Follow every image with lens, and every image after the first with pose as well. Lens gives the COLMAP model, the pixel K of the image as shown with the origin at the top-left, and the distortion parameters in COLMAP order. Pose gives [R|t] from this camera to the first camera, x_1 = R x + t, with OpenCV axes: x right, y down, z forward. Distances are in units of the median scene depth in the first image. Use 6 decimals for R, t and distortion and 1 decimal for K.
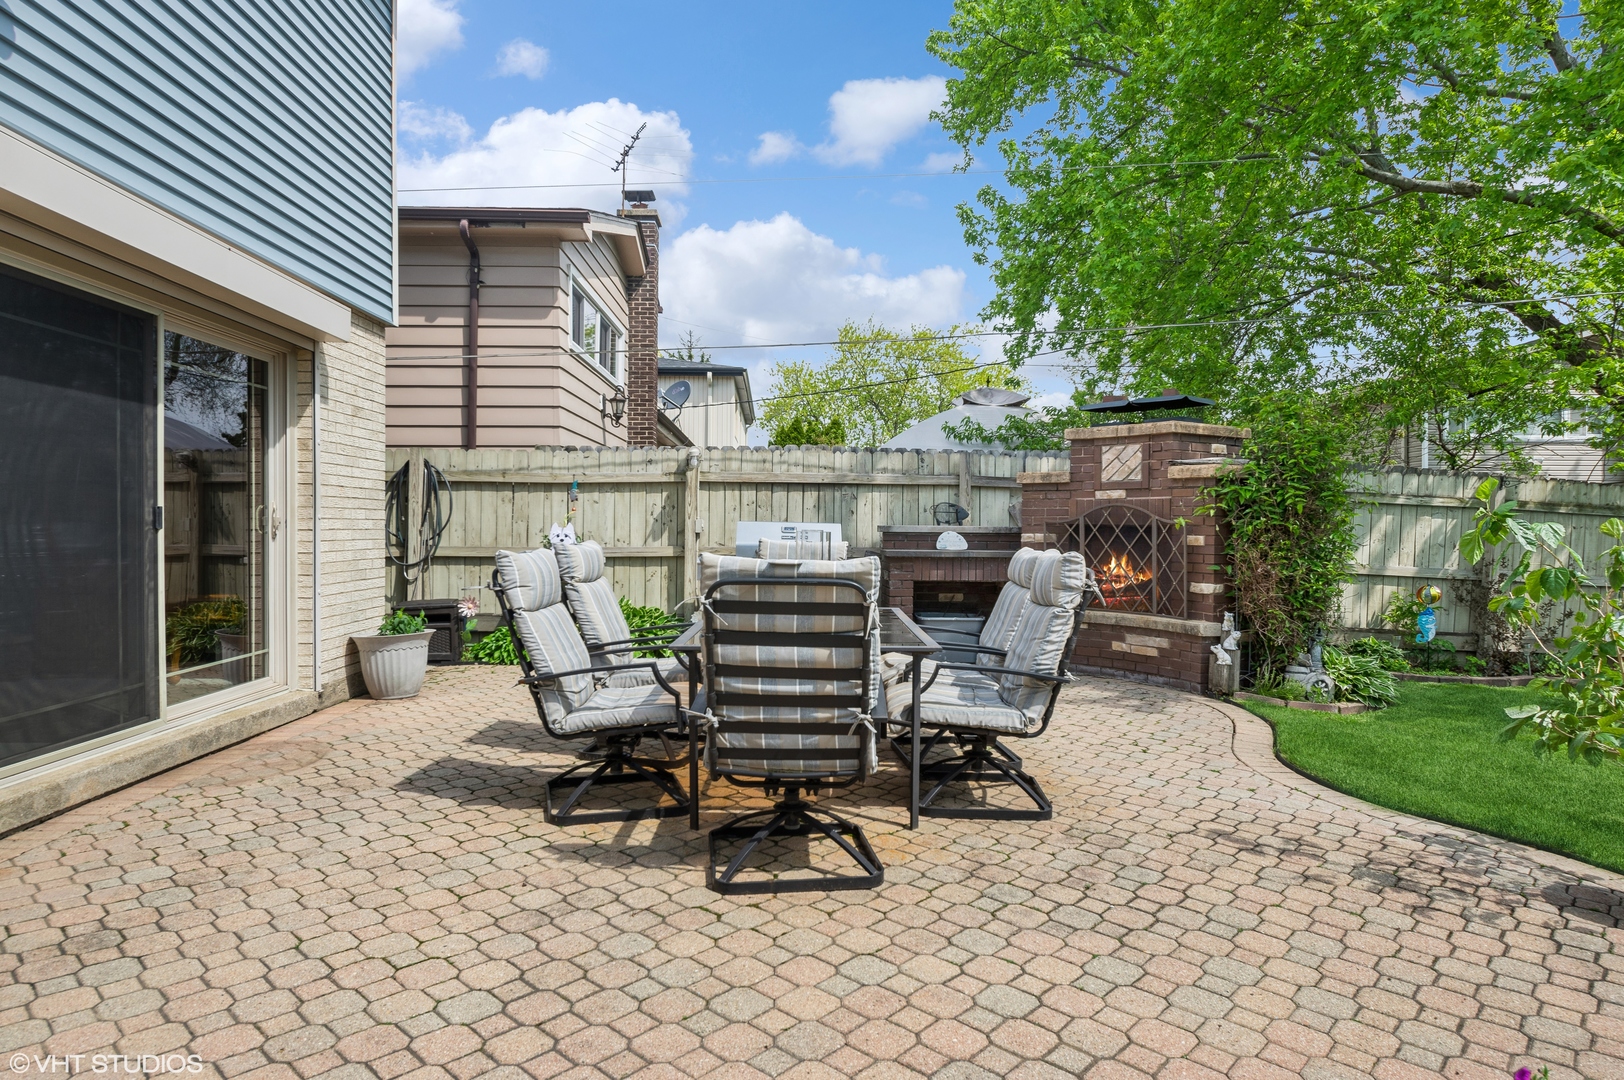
lens RADIAL K [[896.1, 0, 803.9], [0, 896.1, 537.5], [0, 0, 1]] dist [-0.031758, -0.001884]
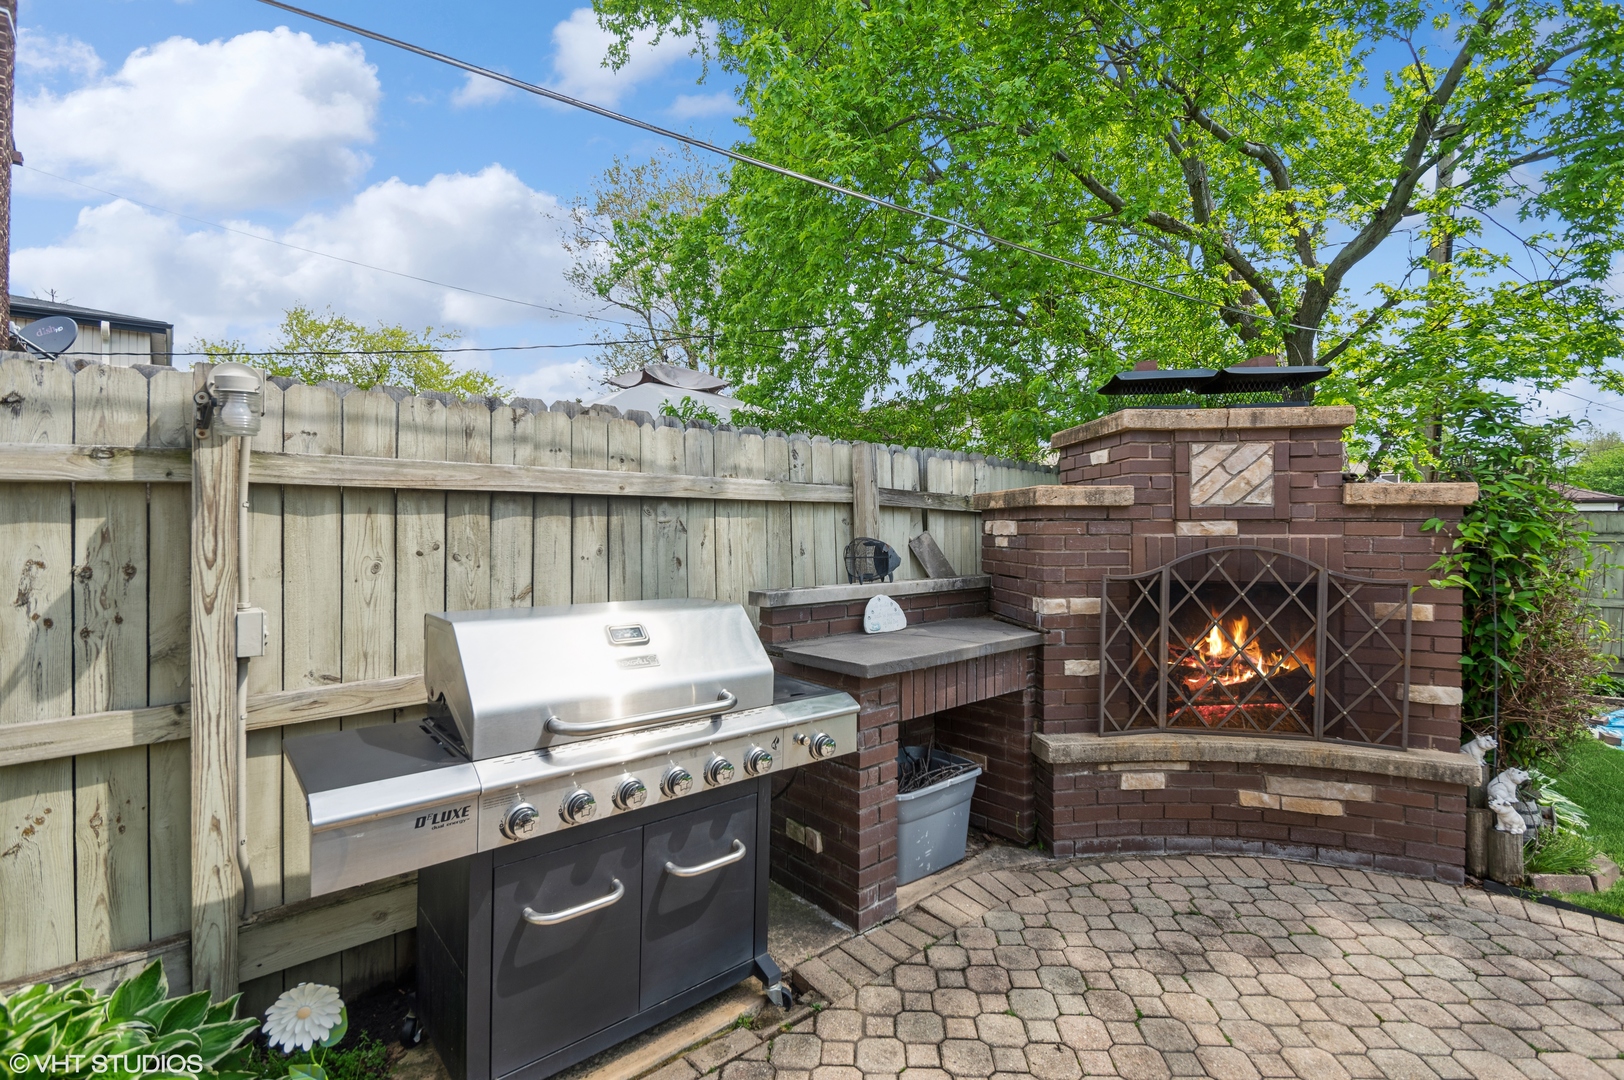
lens RADIAL K [[726.3, 0, 818.8], [0, 726.3, 530.1], [0, 0, 1]] dist [-0.004911, -0.007300]
pose [[0.767594, -0.012871, 0.640807, -0.124582], [0.014511, 0.999891, 0.002701, -0.044616], [-0.640772, 0.007226, 0.767697, 0.688232]]
